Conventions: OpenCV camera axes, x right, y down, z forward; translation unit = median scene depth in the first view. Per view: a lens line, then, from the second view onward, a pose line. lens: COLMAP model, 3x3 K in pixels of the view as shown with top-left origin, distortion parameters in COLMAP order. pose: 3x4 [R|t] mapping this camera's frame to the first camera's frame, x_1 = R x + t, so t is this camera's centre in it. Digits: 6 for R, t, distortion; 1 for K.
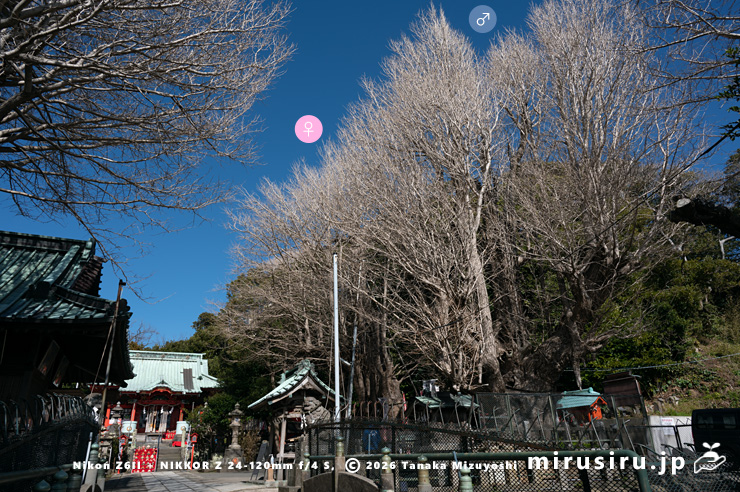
lens RADIAL K [[486.5, 0, 370.0], [0, 486.5, 246.0], [0, 0, 1]] dist [-0.001866, -0.000670]
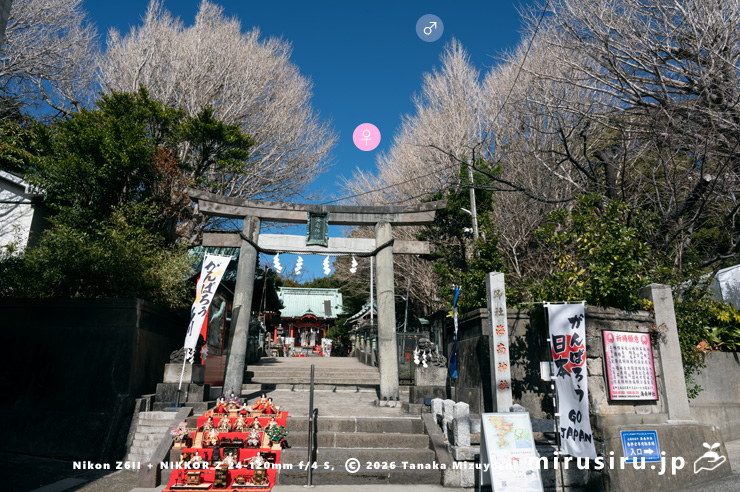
lens RADIAL K [[486.5, 0, 370.0], [0, 486.5, 246.0], [0, 0, 1]] dist [-0.001866, -0.000670]
pose [[0.957676, -0.044299, -0.284420, 0.132672], [0.084463, 0.987839, 0.130540, -0.062419], [0.275179, -0.149038, 0.949771, -0.220664]]
